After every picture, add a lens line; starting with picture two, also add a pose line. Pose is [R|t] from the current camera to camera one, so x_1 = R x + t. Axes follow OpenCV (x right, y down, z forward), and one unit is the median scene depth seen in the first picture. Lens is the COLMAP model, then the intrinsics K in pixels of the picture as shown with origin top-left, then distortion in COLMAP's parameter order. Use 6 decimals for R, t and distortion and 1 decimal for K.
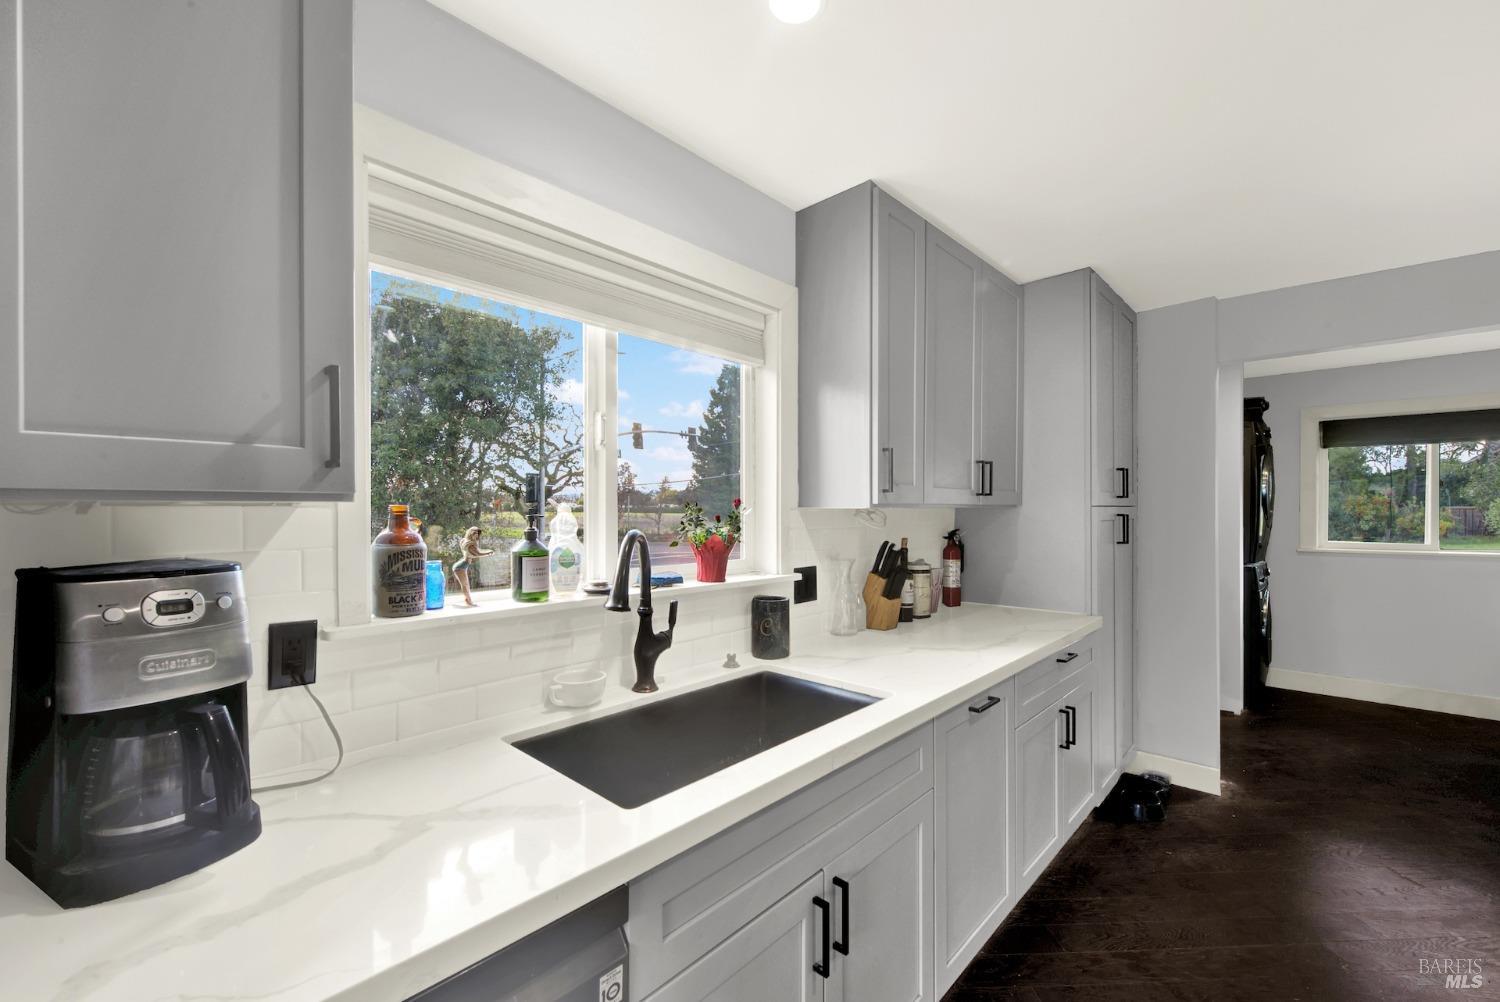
lens RADIAL K [[615.0, 0, 758.9], [0, 615.0, 514.5], [0, 0, 1]] dist [0.000030, -0.000211]
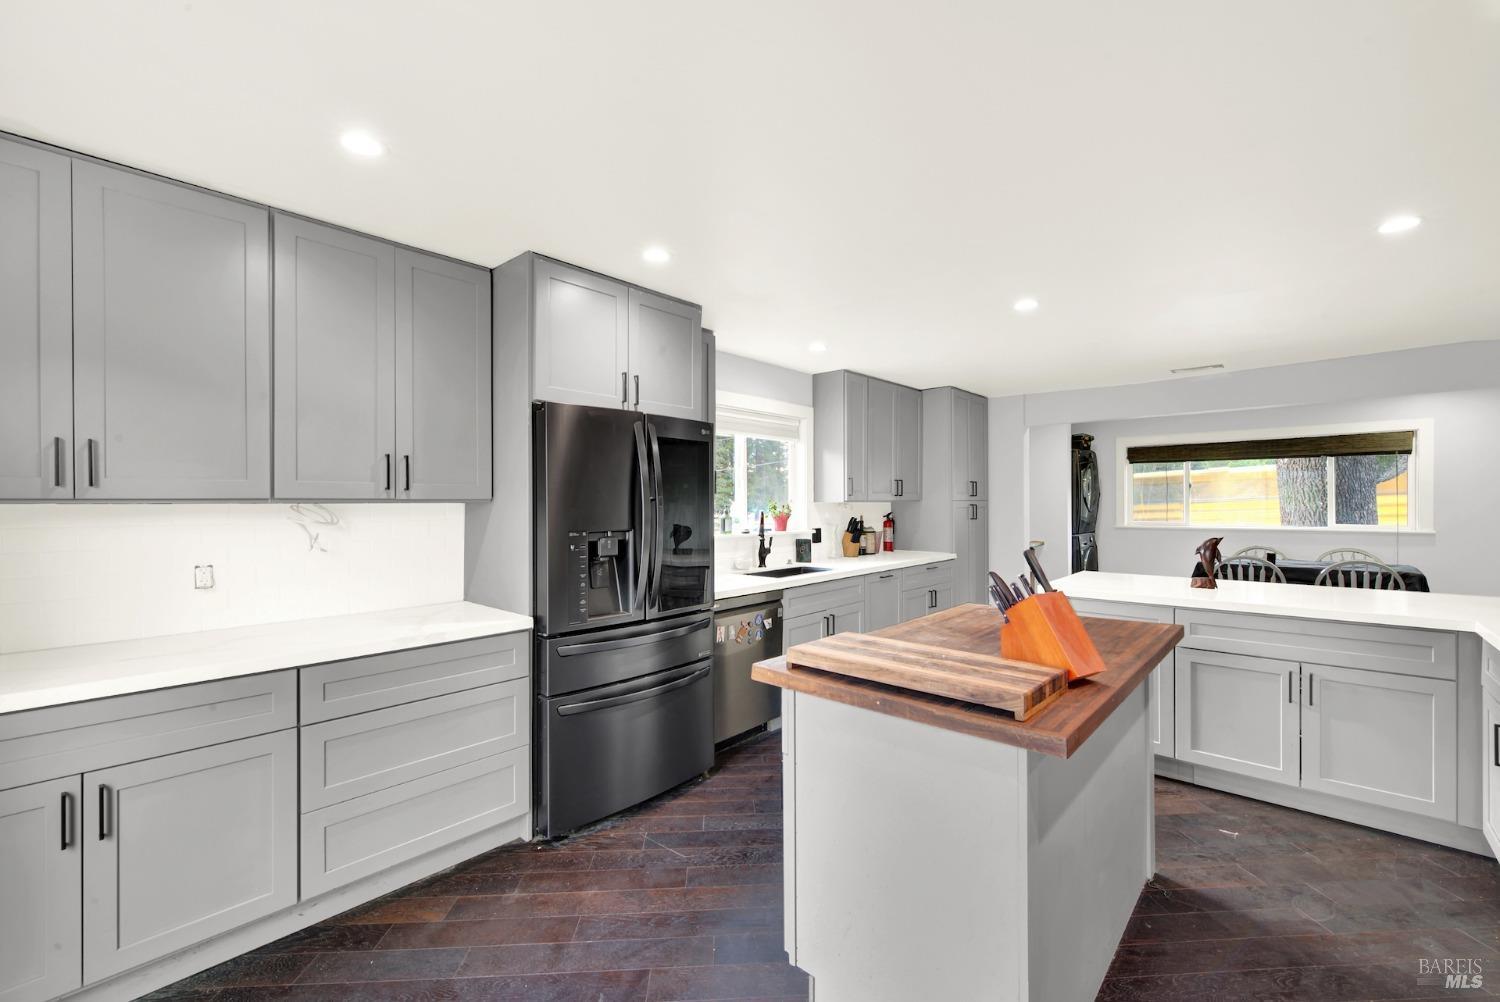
lens RADIAL K [[612.4, 0, 751.5], [0, 612.4, 503.9], [0, 0, 1]] dist [-0.001150, -0.000568]
pose [[0.999992, -0.003733, 0.001321, -0.177251], [0.003739, 0.999981, -0.004944, 0.006551], [-0.001302, 0.004949, 0.999987, -1.339139]]
